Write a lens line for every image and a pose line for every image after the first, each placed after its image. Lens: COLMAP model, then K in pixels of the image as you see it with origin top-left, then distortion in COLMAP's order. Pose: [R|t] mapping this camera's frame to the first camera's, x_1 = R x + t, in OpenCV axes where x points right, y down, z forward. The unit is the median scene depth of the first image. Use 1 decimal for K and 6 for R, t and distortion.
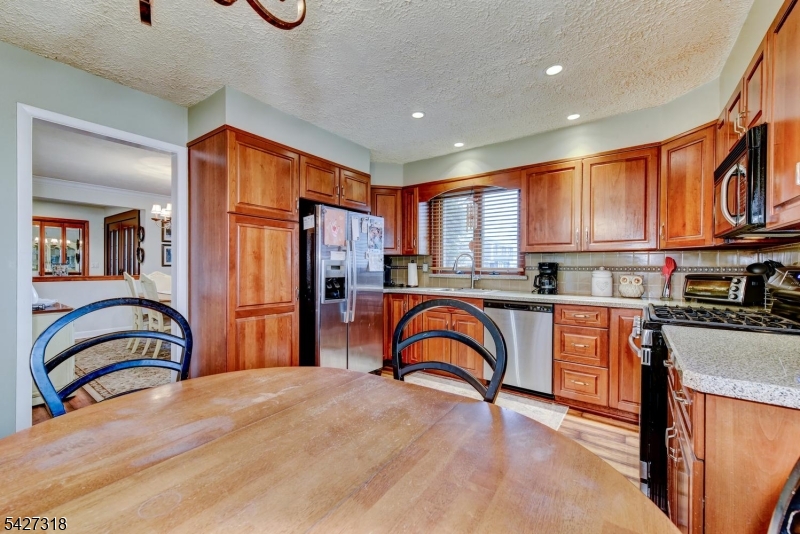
lens RADIAL K [[330.2, 0, 399.8], [0, 330.2, 267.9], [0, 0, 1]] dist [0.013289, 0.000237]
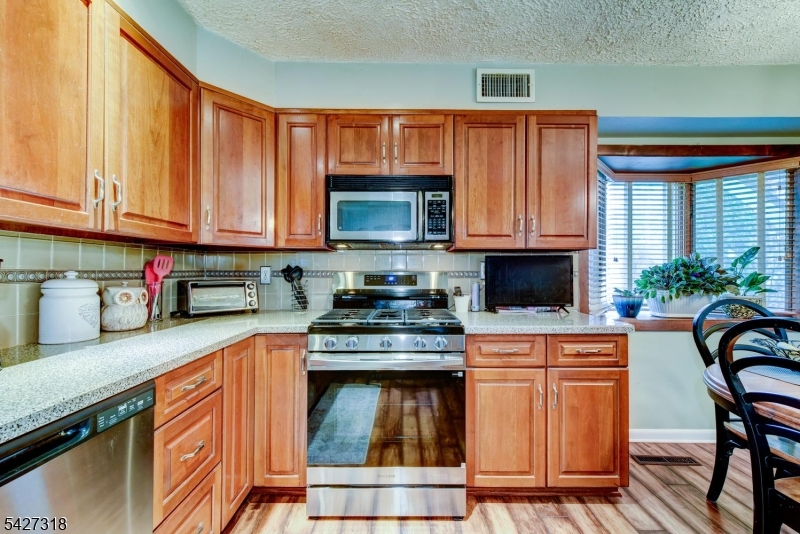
lens RADIAL K [[330.2, 0, 400.9], [0, 330.2, 268.0], [0, 0, 1]] dist [0.013289, 0.000237]
pose [[-0.583445, 0.002162, 0.812149, 0.016530], [-0.001249, 0.999993, -0.003560, -0.005970], [-0.812151, -0.003092, -0.583439, 0.887059]]
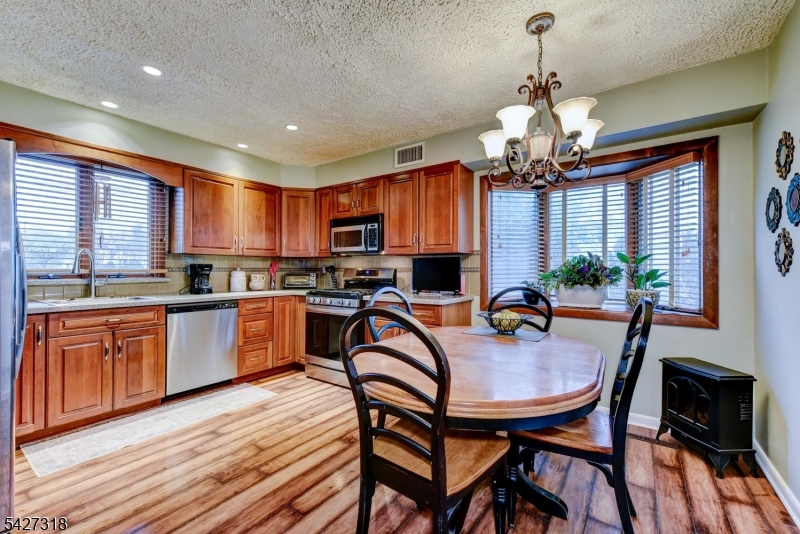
lens RADIAL K [[330.2, 0, 395.3], [0, 330.2, 268.2], [0, 0, 1]] dist [0.013289, 0.000237]
pose [[0.004589, -0.002621, 0.999986, -0.632002], [0.002807, 0.999993, 0.002608, -0.003526], [-0.999986, 0.002795, 0.004596, 0.390666]]
